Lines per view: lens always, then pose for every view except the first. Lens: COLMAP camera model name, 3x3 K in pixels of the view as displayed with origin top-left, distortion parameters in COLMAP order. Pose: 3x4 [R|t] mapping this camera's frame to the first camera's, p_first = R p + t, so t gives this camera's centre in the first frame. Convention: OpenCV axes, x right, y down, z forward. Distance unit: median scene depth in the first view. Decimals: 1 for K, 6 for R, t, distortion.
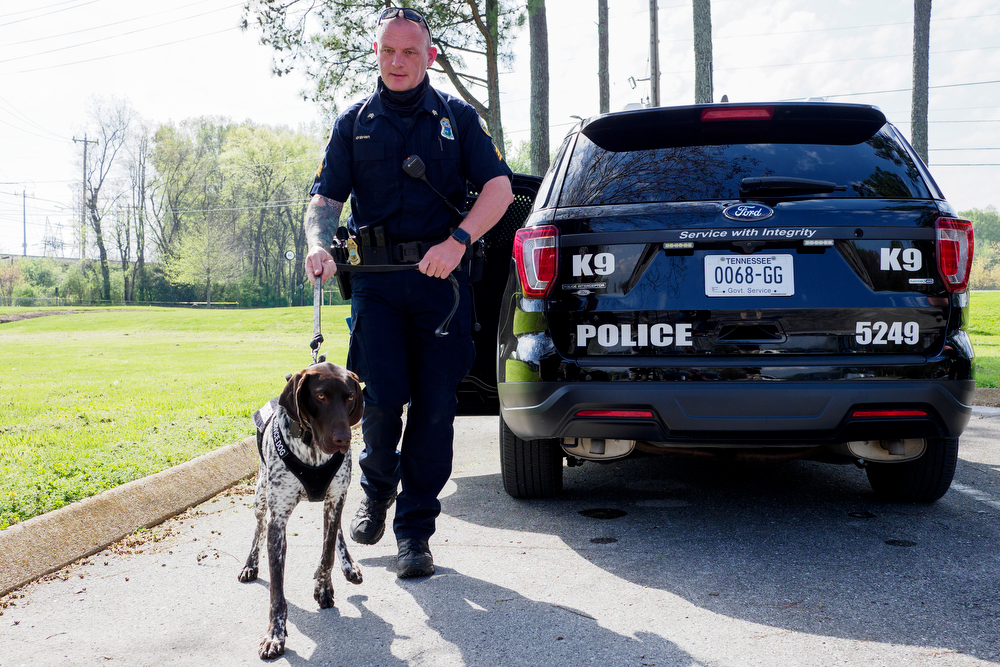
lens RADIAL K [[989.5, 0, 503.9], [0, 989.5, 360.0], [0, 0, 1]] dist [-0.000492, 0.003074]
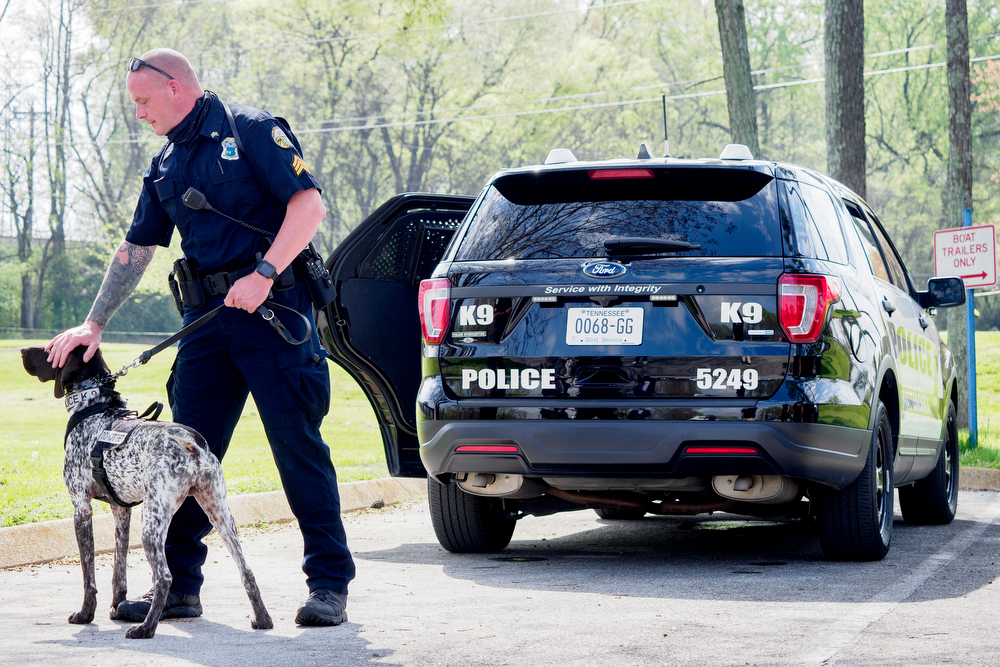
lens RADIAL K [[2435.8, 0, 500.0], [0, 2435.8, 333.5], [0, 0, 1]] dist [0.016486, 0.330047]
pose [[0.985621, 0.007034, -0.168822, 0.579215], [-0.016960, 0.998206, -0.057426, 0.080583], [0.168116, 0.059464, 0.983972, -1.682647]]
